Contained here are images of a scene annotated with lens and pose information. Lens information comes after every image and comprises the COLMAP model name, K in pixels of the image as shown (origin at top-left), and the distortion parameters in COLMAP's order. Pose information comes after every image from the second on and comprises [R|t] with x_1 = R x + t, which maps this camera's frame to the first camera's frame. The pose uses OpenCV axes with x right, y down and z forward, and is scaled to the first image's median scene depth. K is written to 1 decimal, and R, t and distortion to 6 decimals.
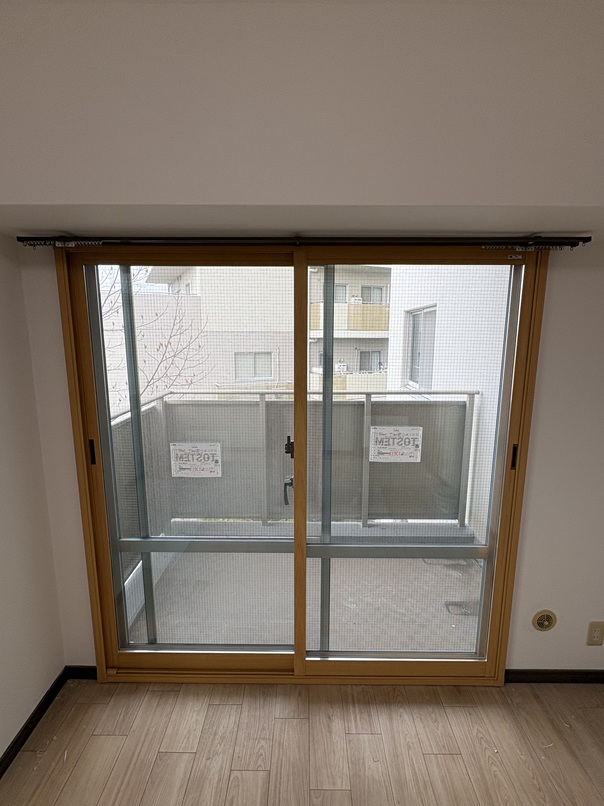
lens RADIAL K [[396.0, 0, 303.4], [0, 396.0, 402.7], [0, 0, 1]] dist [0.001616, -0.000420]
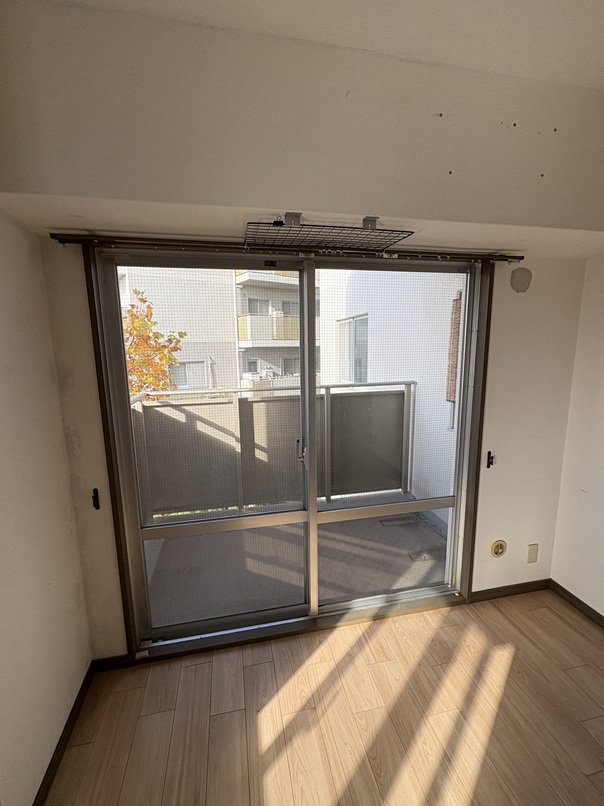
lens RADIAL K [[353.9, 0, 301.5], [0, 353.9, 403.2], [0, 0, 1]] dist [-0.000957, 0.000227]
pose [[0.976837, -0.055563, 0.206644, -0.134547], [0.057506, 0.998339, -0.003403, 0.023219], [-0.206112, 0.015208, 0.978410, -0.004217]]
